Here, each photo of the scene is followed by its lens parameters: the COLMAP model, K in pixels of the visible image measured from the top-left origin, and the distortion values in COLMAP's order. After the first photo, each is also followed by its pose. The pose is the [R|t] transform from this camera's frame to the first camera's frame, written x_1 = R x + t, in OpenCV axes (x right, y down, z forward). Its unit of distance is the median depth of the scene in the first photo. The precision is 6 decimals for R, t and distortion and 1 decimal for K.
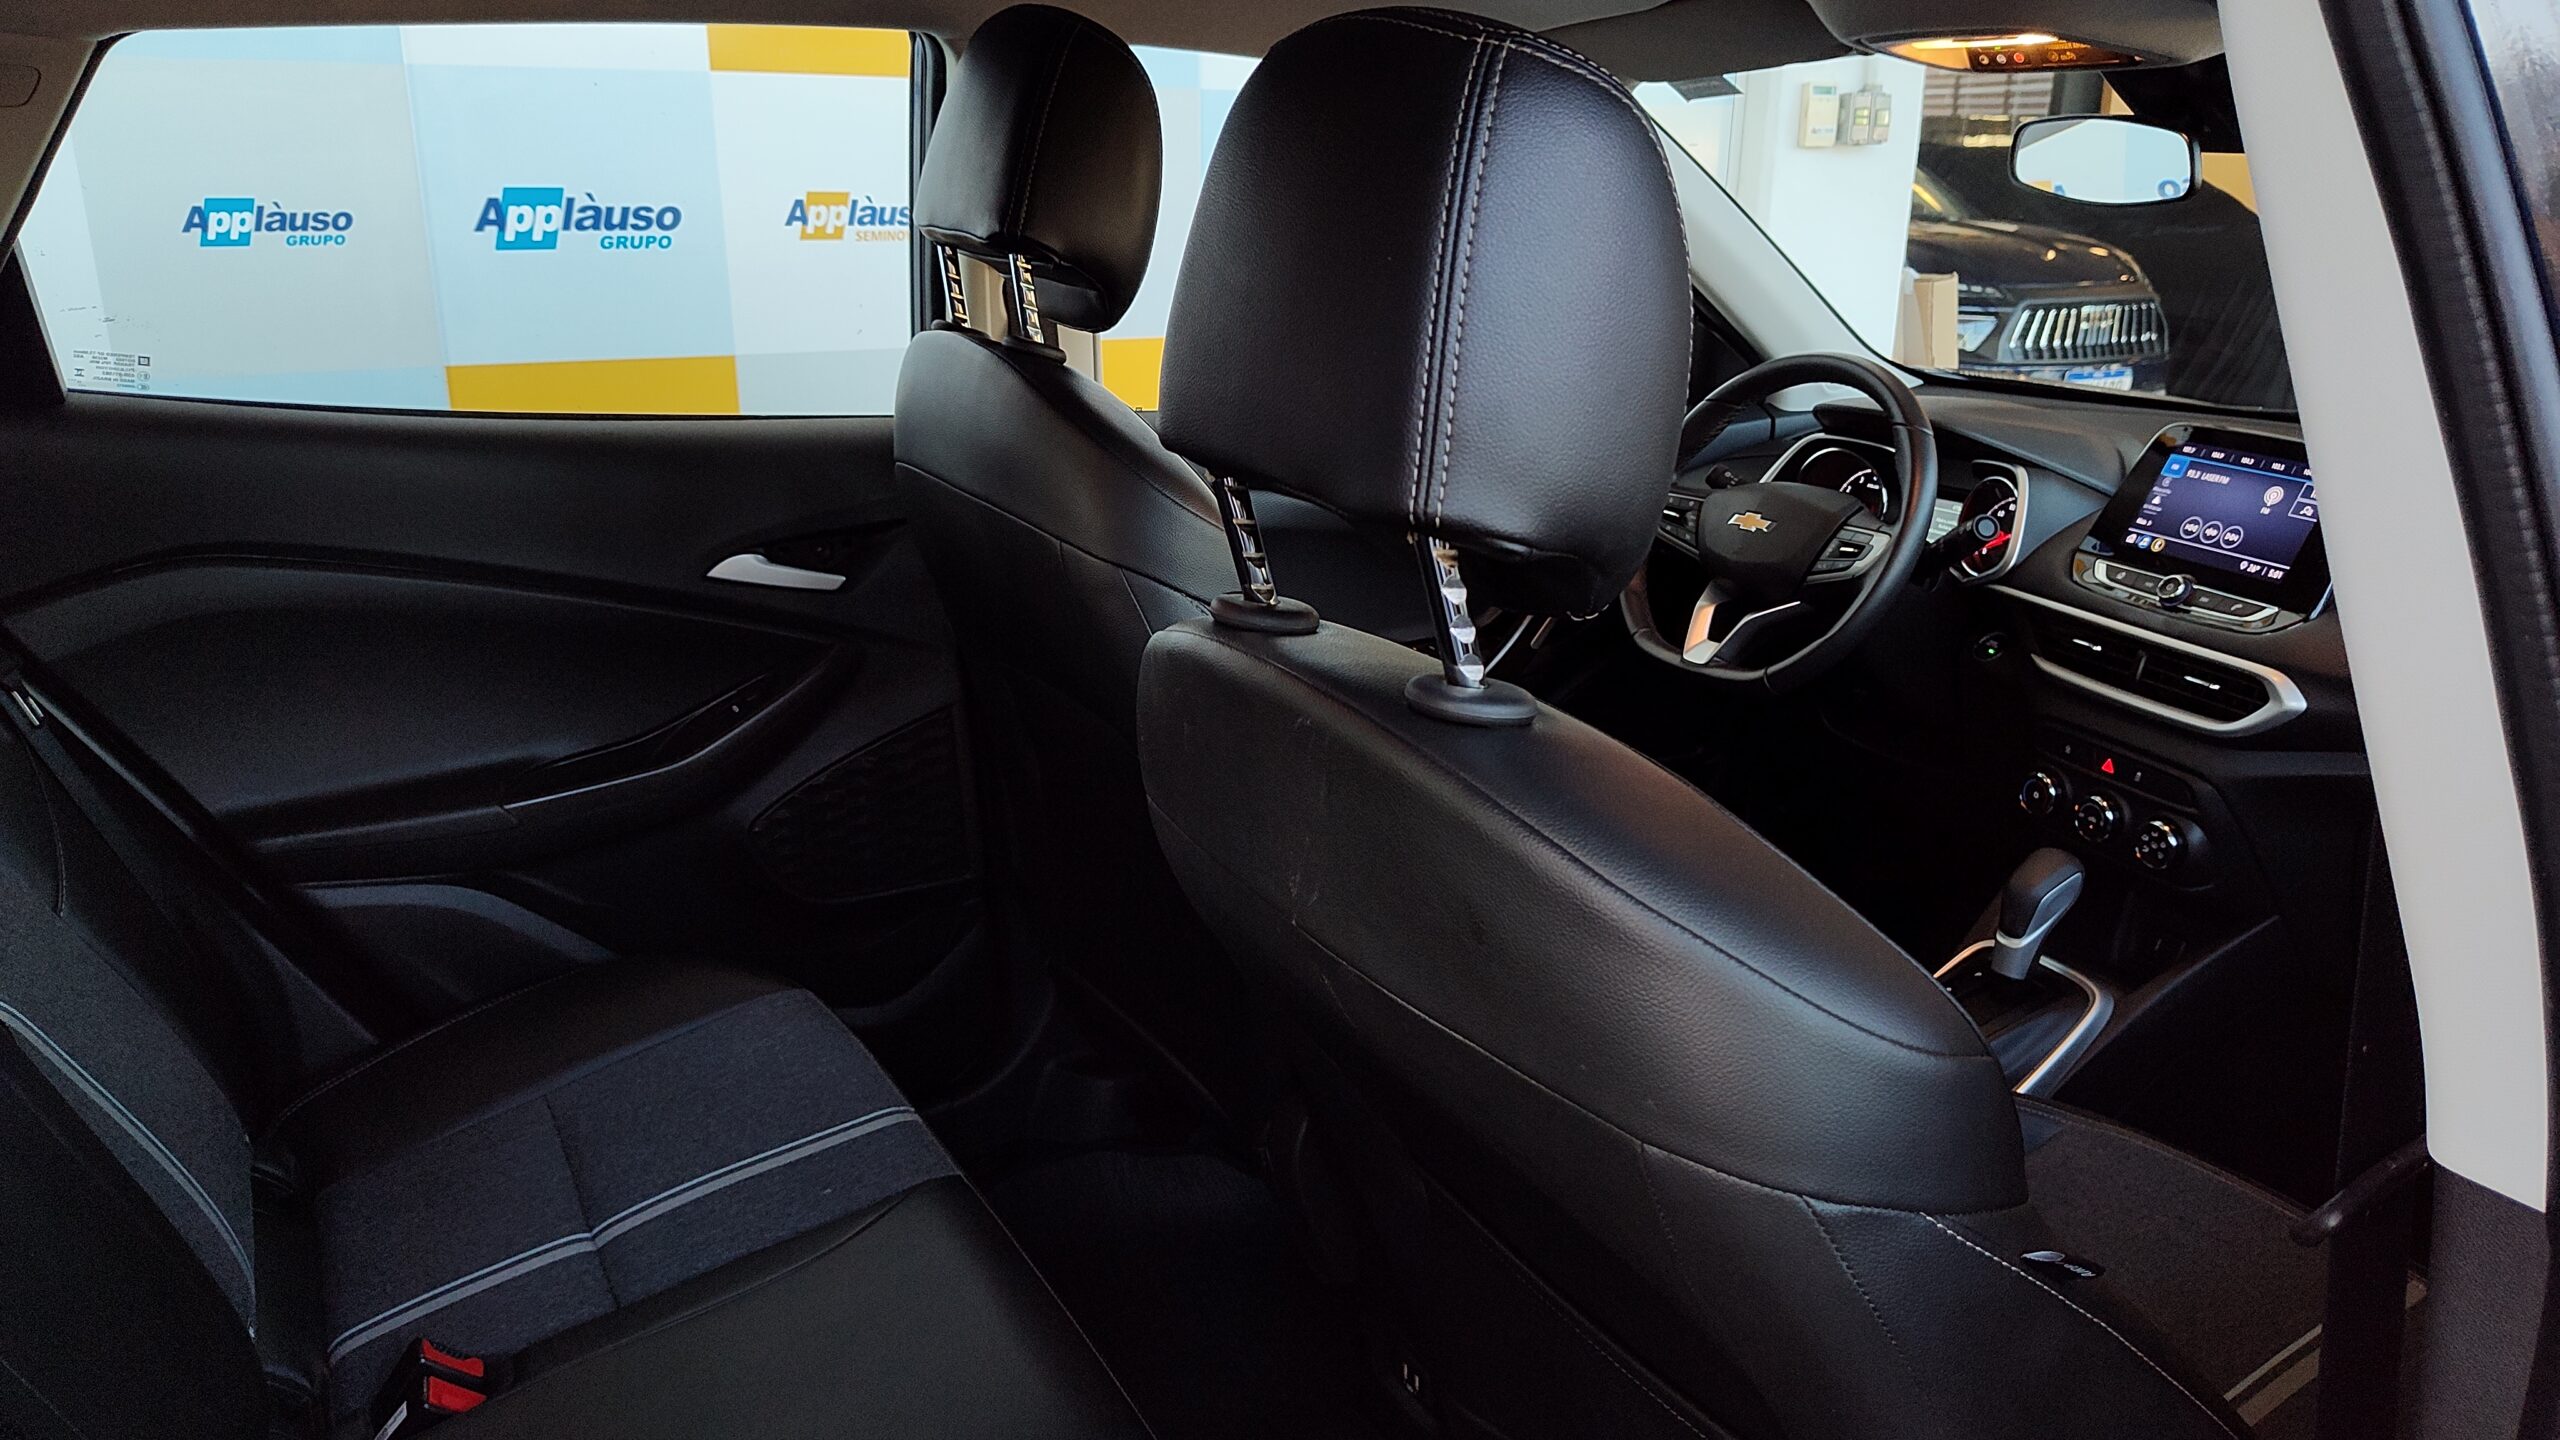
lens RADIAL K [[1796.2, 0, 1272.2], [0, 1796.2, 647.9], [0, 0, 1]] dist [0.042959, -0.017593]
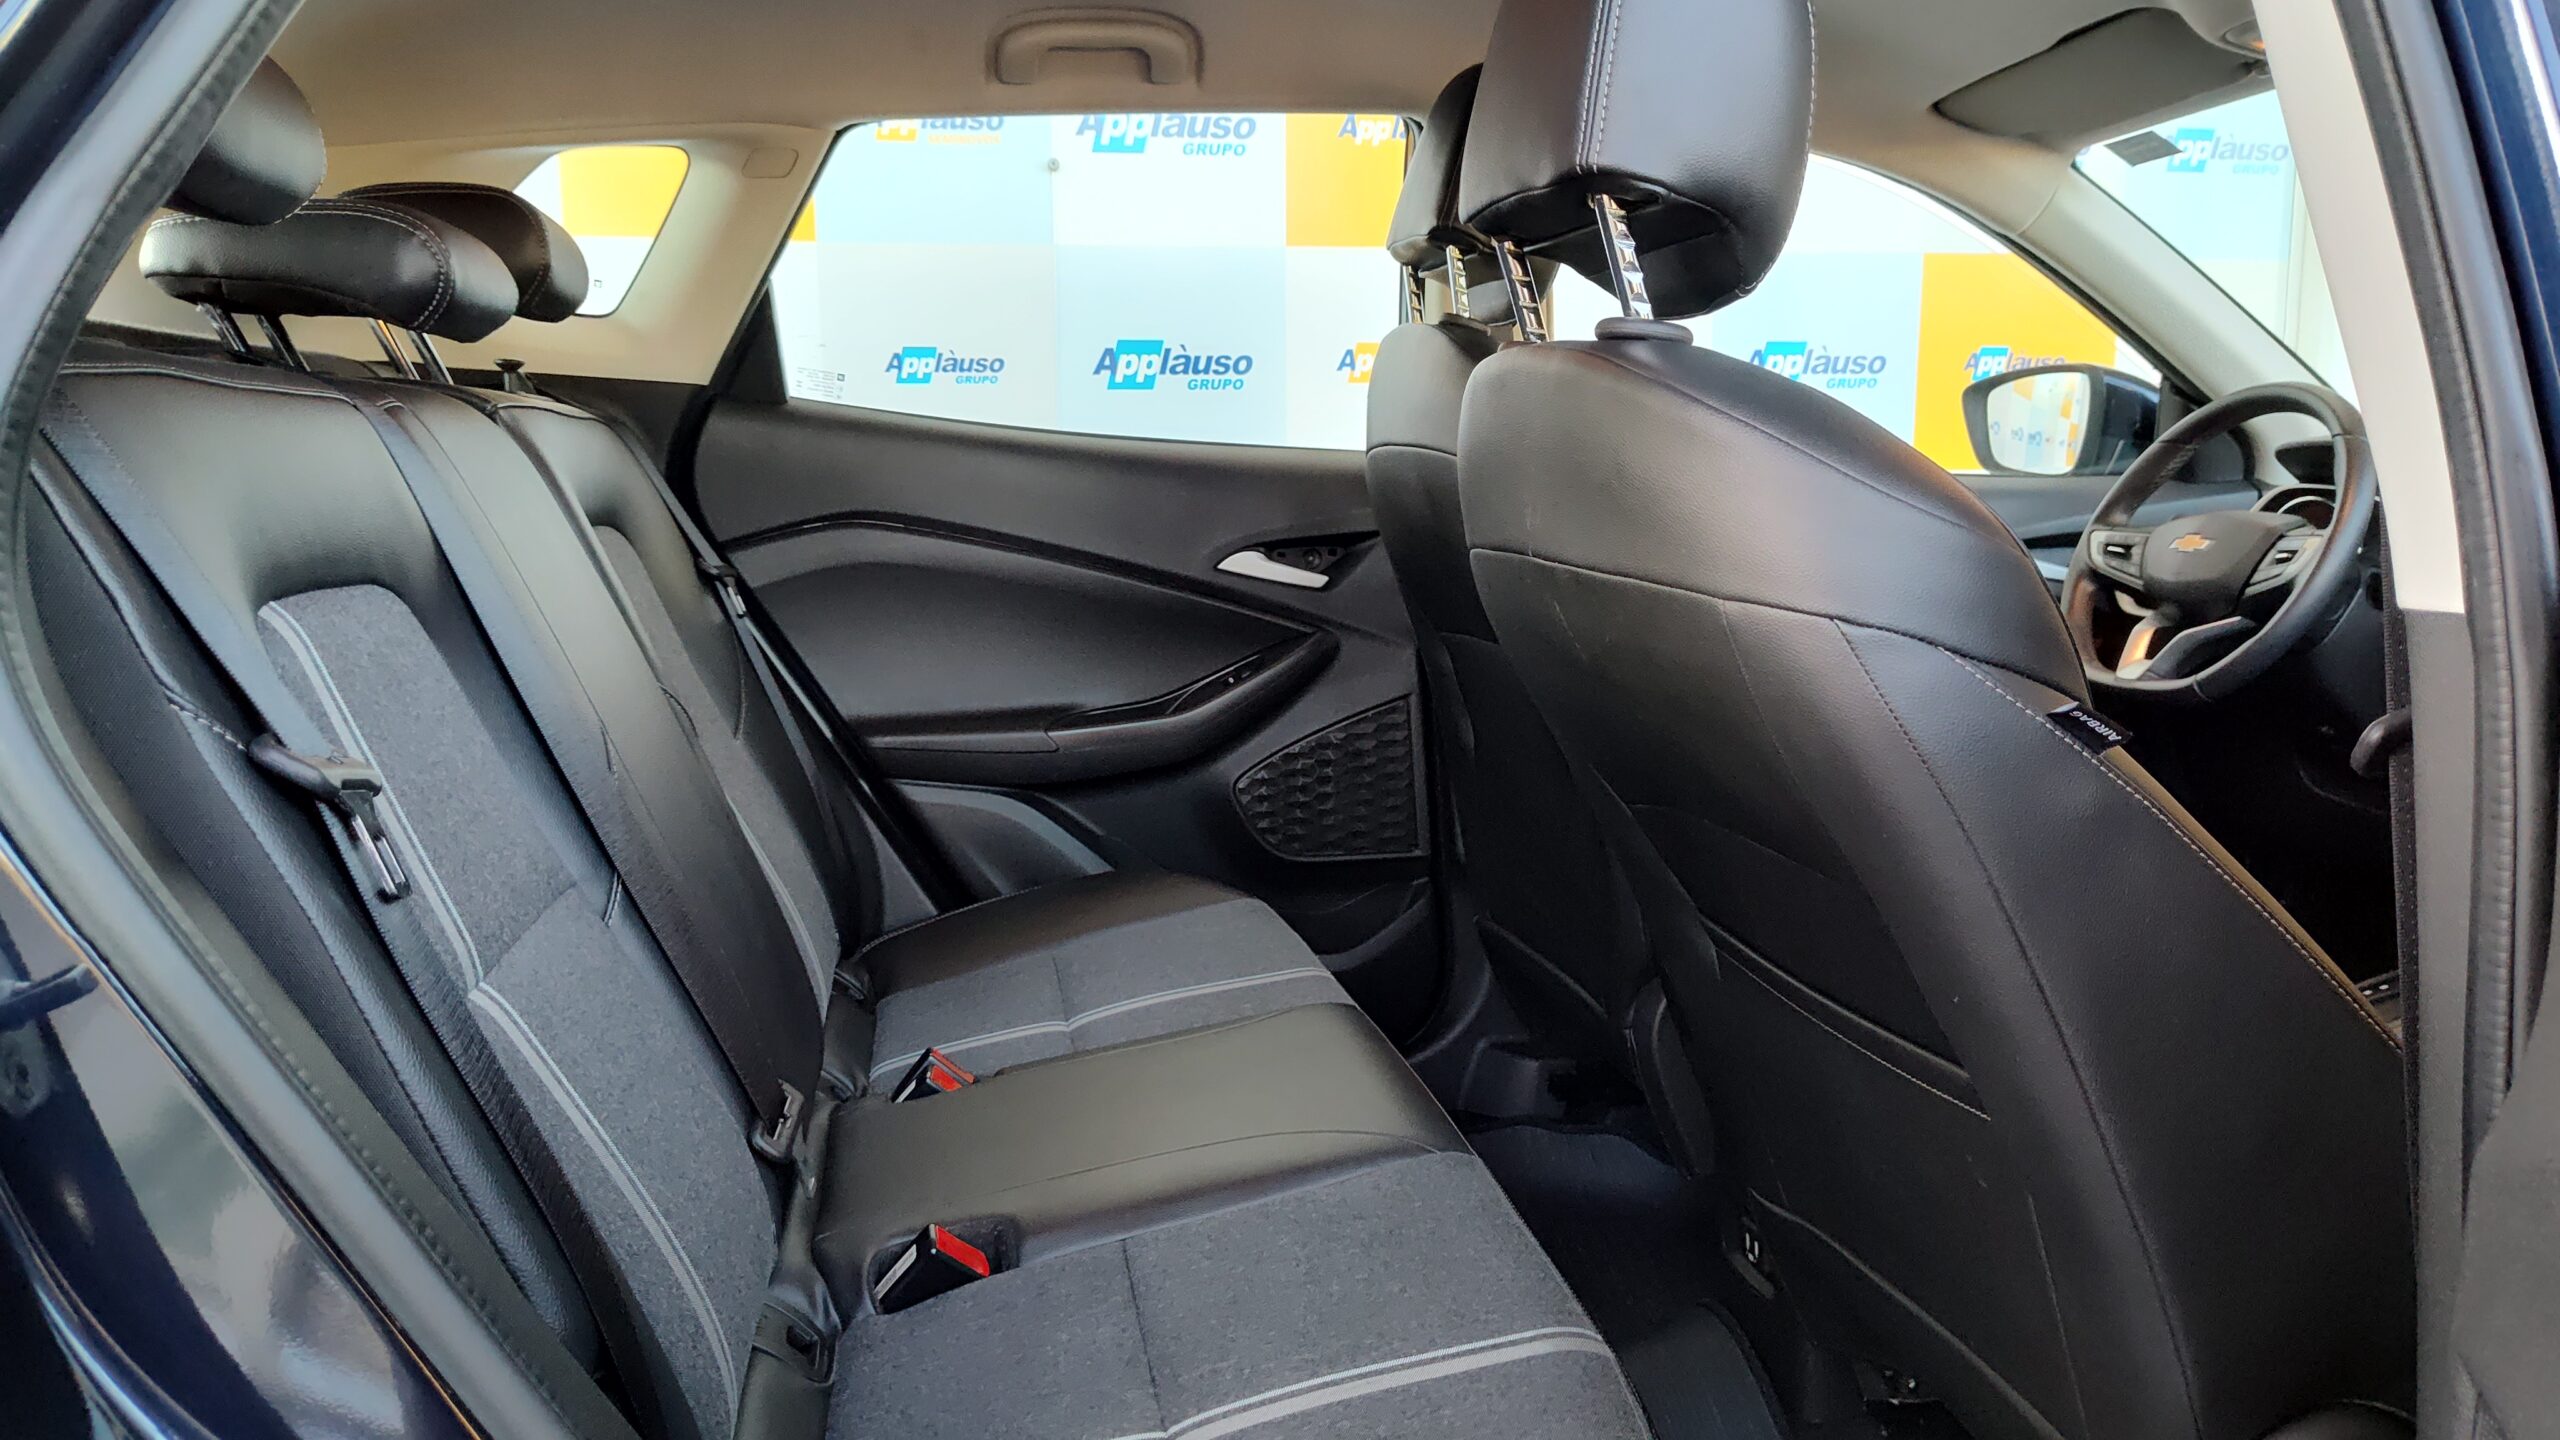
lens RADIAL K [[1796.2, 0, 1252.9], [0, 1796.2, 617.1], [0, 0, 1]] dist [0.042959, -0.017593]
pose [[0.944121, 0.029134, -0.328310, 0.107813], [-0.083814, 0.984564, -0.153655, 0.177394], [0.318765, 0.172586, 0.931989, -0.115521]]
